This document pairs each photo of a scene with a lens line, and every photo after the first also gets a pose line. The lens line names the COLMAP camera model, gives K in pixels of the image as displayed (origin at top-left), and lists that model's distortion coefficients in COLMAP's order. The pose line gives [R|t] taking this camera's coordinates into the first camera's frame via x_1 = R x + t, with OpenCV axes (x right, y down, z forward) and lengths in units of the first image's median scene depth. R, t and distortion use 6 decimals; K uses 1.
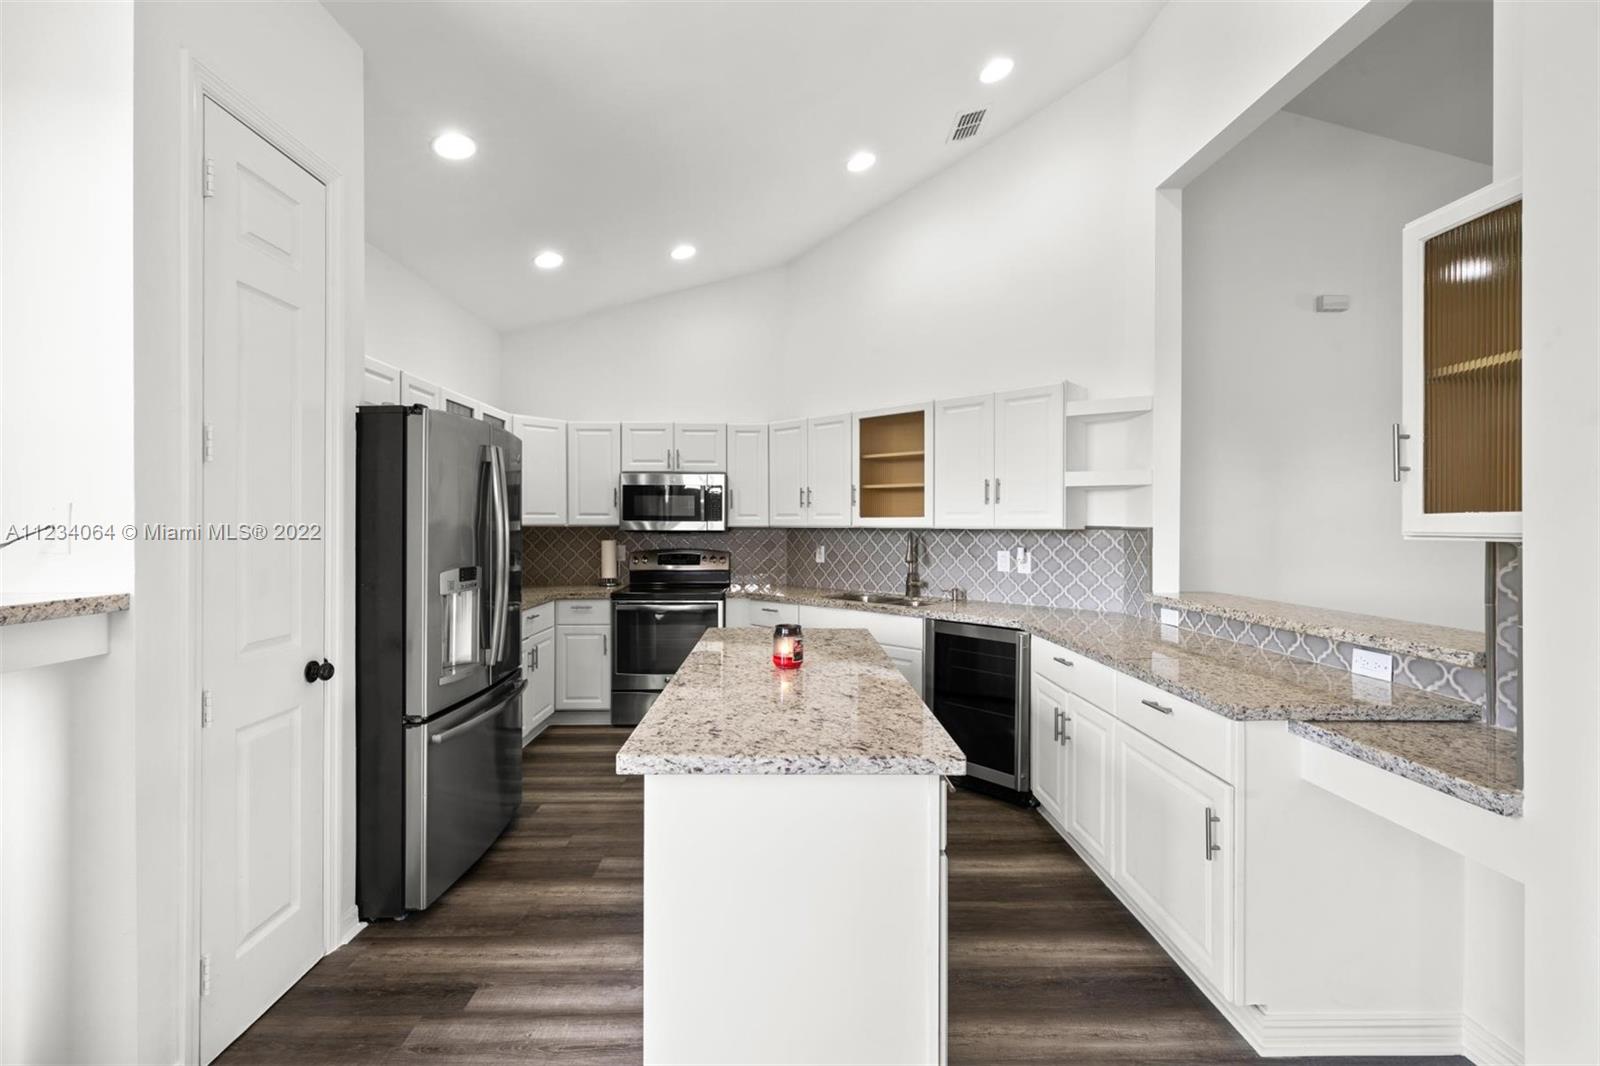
lens RADIAL K [[673.5, 0, 789.4], [0, 673.5, 527.6], [0, 0, 1]] dist [-0.001109, -0.002057]
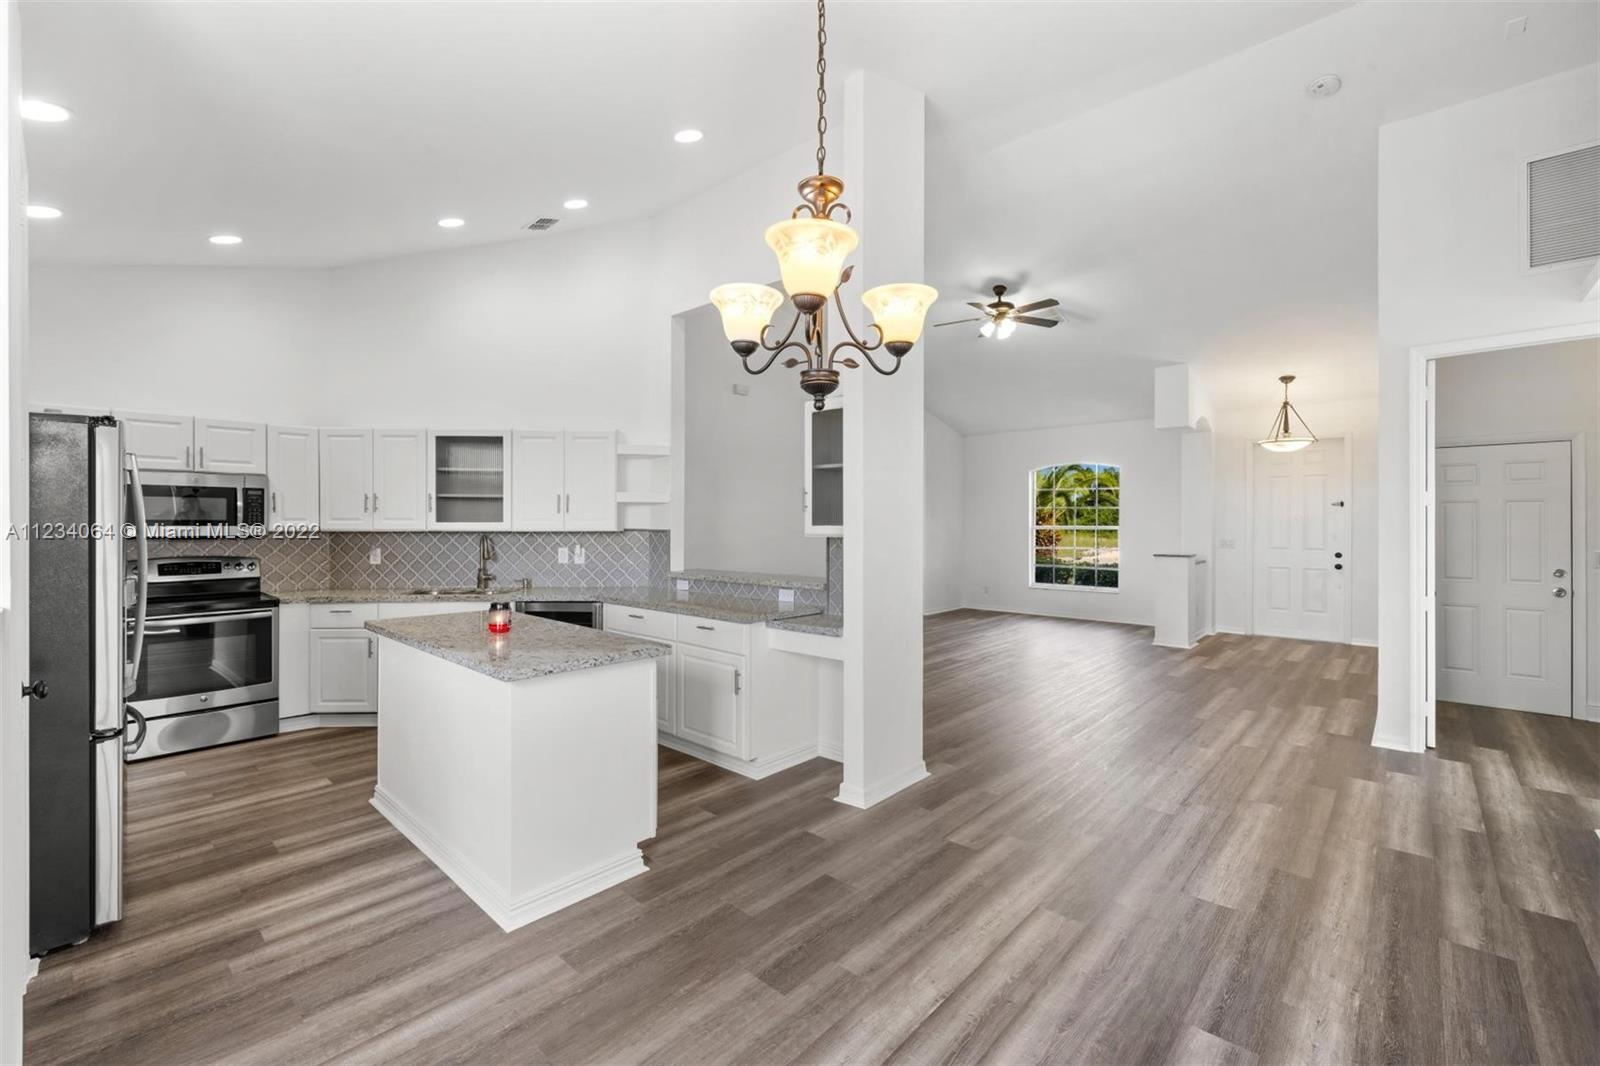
lens RADIAL K [[673.5, 0, 790.8], [0, 673.5, 524.4], [0, 0, 1]] dist [-0.001109, -0.002057]
pose [[0.690529, -0.003759, 0.723295, -0.430150], [0.004022, 0.999991, 0.001358, -0.014475], [-0.723294, 0.001971, 0.690537, -0.309722]]
